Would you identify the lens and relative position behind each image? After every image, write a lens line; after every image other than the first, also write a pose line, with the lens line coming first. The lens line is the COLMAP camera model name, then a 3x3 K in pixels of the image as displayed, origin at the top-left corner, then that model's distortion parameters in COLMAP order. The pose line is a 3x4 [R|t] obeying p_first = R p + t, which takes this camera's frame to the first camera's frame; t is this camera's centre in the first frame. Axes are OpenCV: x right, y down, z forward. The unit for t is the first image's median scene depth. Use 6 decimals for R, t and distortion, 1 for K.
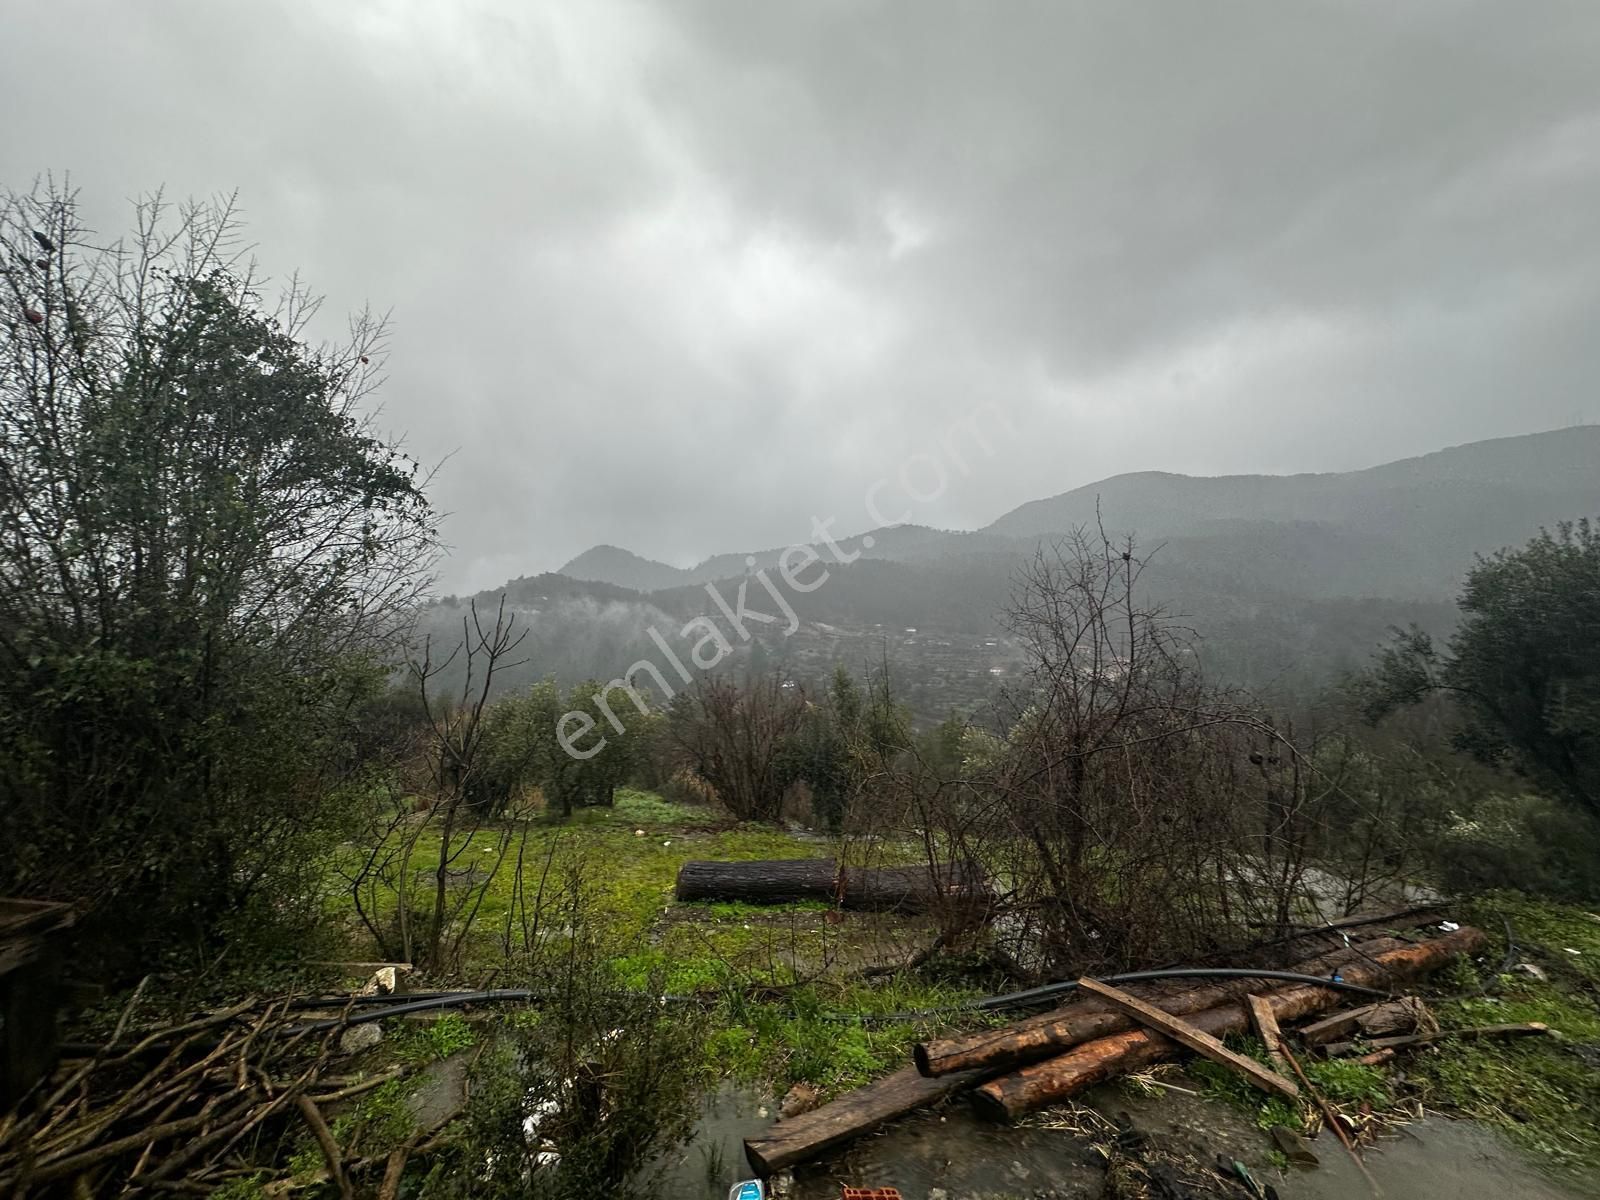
lens RADIAL K [[637.1, 0, 797.2], [0, 637.1, 602.7], [0, 0, 1]] dist [-0.002920, 0.000656]
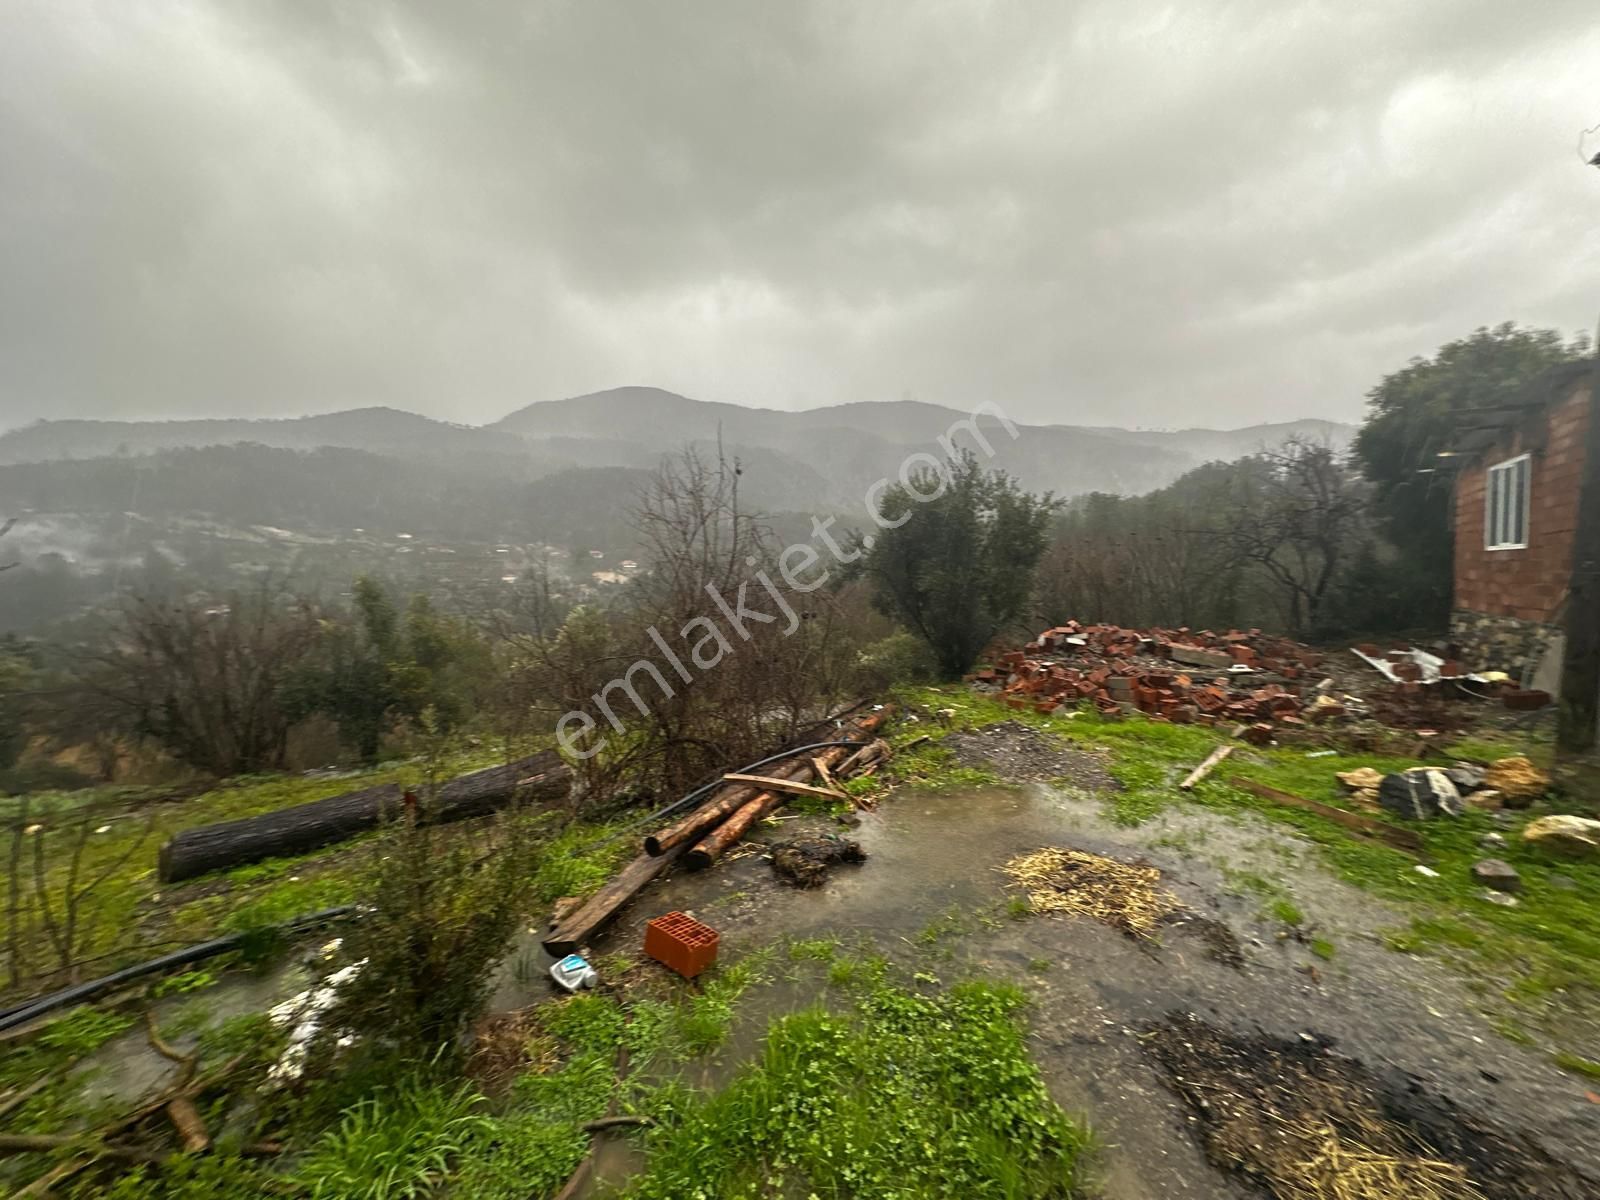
lens RADIAL K [[637.1, 0, 798.3], [0, 637.1, 600.5], [0, 0, 1]] dist [-0.002920, 0.000656]
pose [[0.745116, -0.066618, 0.663600, -0.265892], [-0.029142, 0.990796, 0.132187, 0.013519], [-0.666298, -0.117834, 0.736316, -0.078933]]
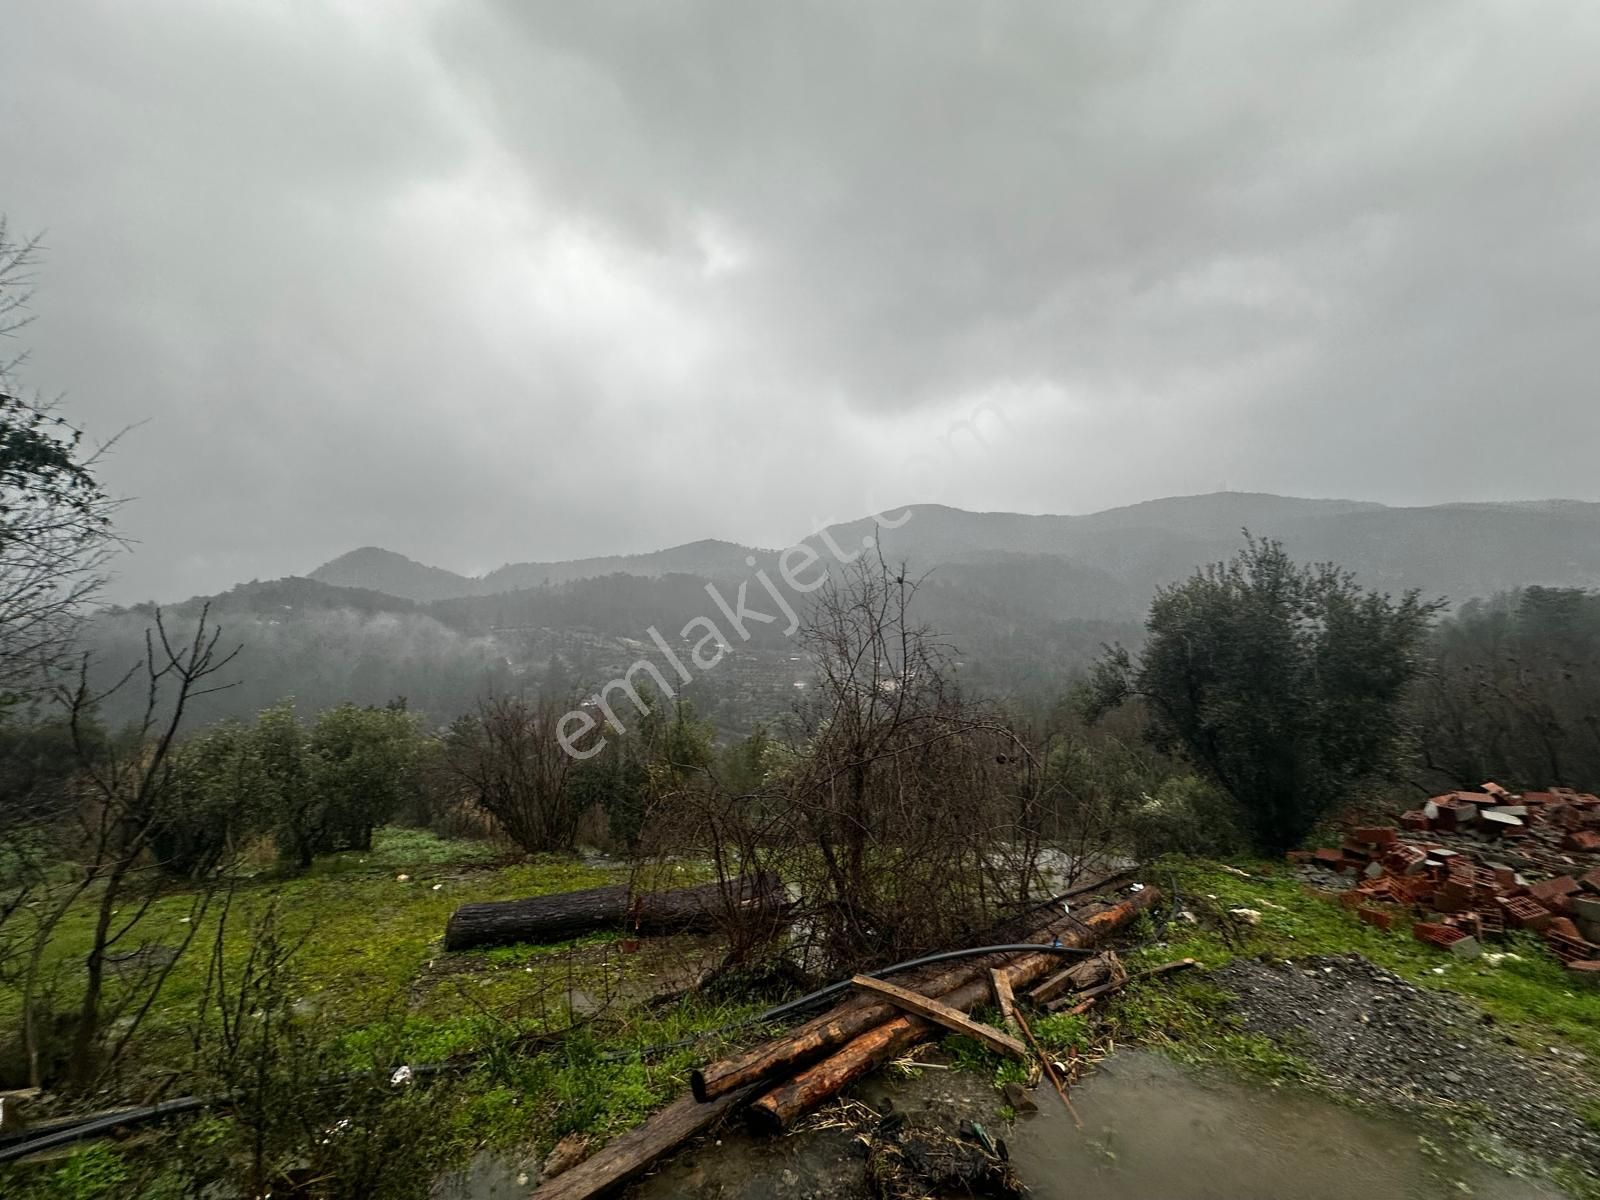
lens RADIAL K [[637.1, 0, 796.9], [0, 637.1, 603.8], [0, 0, 1]] dist [-0.002920, 0.000656]
pose [[0.956110, 0.020741, 0.292273, 0.024202], [-0.014173, 0.999598, -0.024572, -0.002356], [-0.292665, 0.019351, 0.956019, 0.000969]]
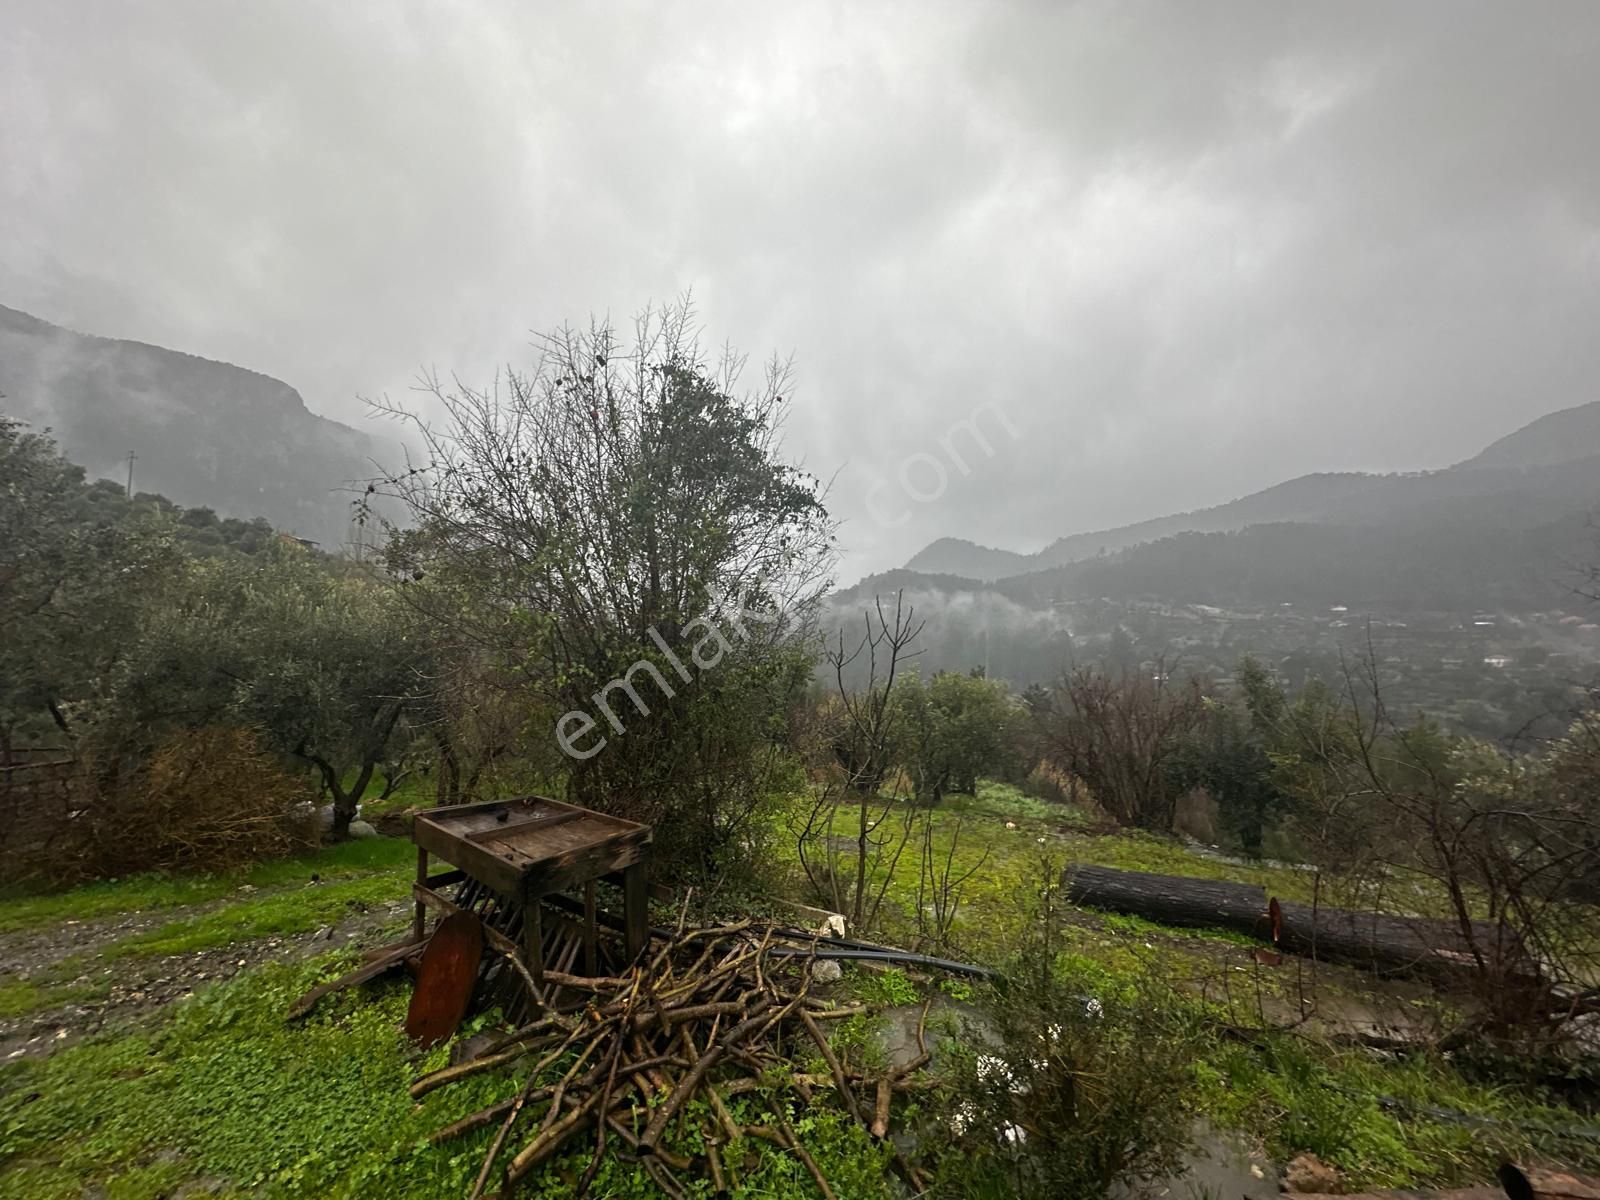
lens RADIAL K [[637.1, 0, 797.8], [0, 637.1, 602.3], [0, 0, 1]] dist [-0.002920, 0.000656]
pose [[0.863229, -0.047674, -0.502556, -0.074942], [0.054811, 0.998497, -0.000572, -0.000813], [0.501828, -0.027052, 0.864544, -0.020800]]
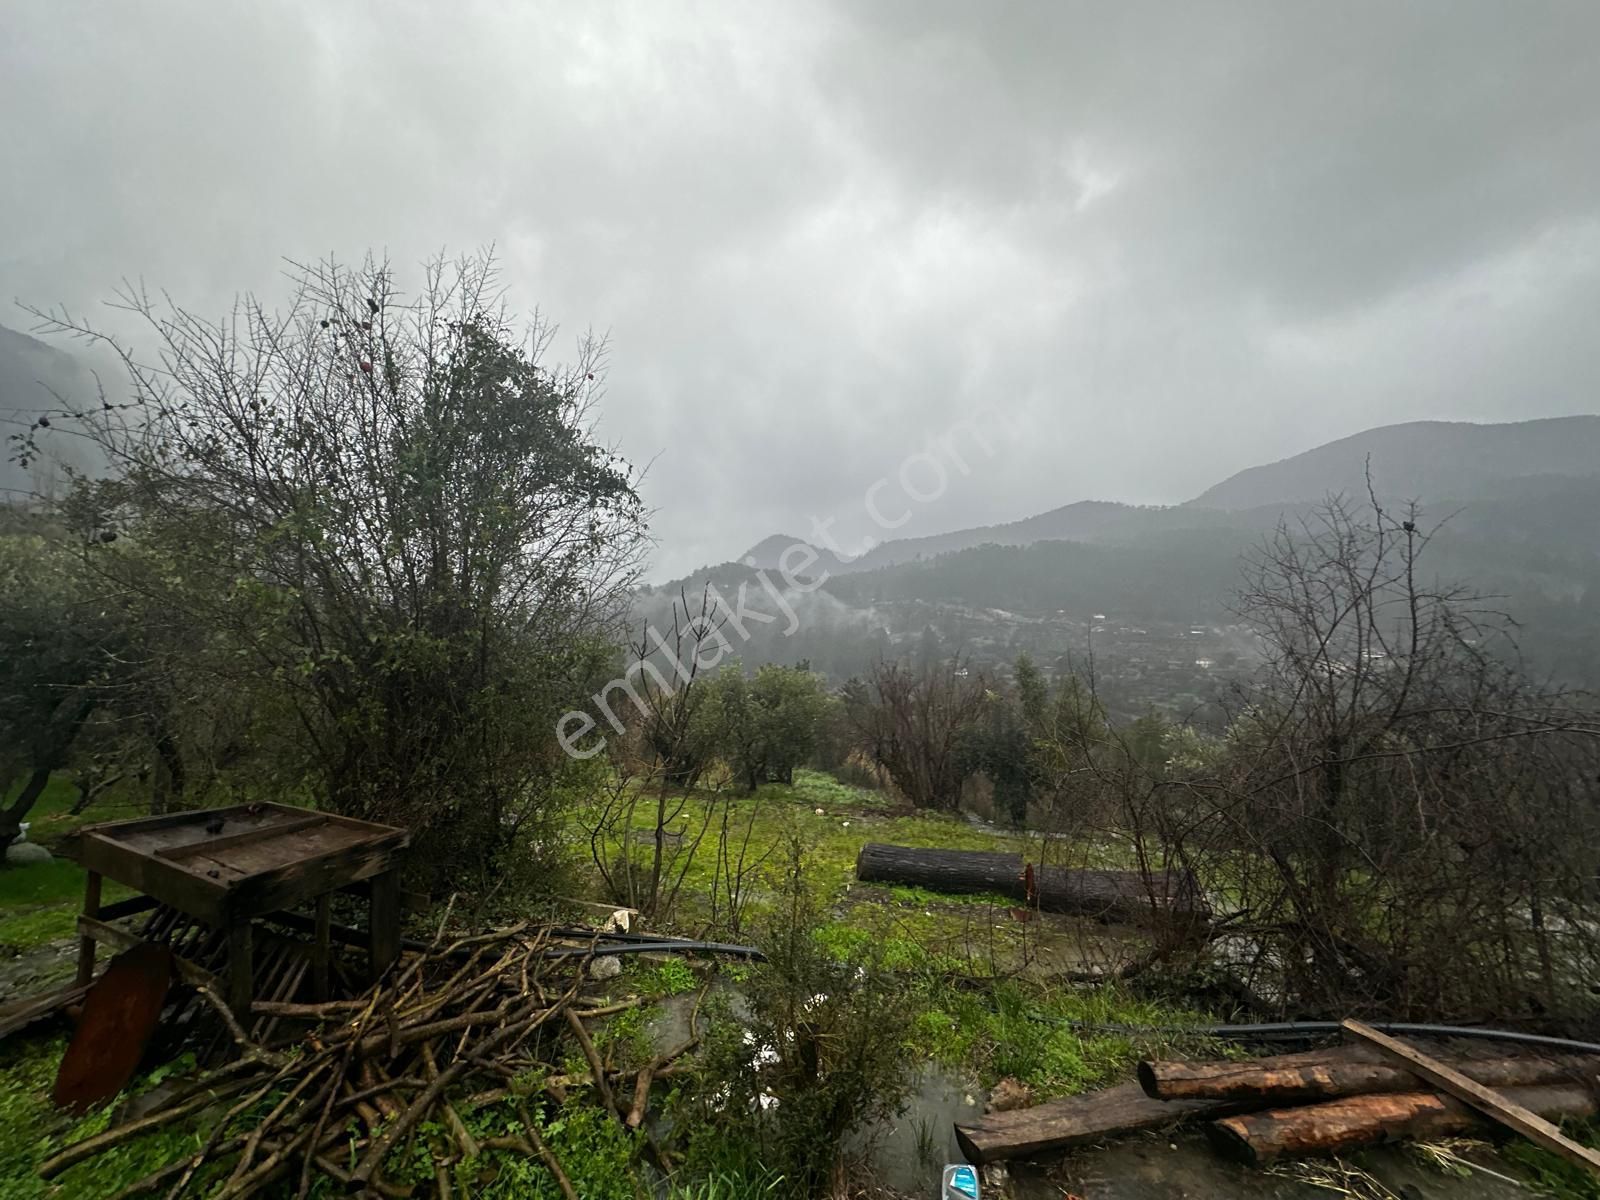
lens RADIAL K [[637.1, 0, 798.0], [0, 637.1, 602.1], [0, 0, 1]] dist [-0.002920, 0.000656]
pose [[0.965082, -0.005131, -0.261897, -0.030289], [0.010577, 0.999756, 0.019388, 0.001635], [0.261733, -0.021481, 0.964901, -0.006413]]
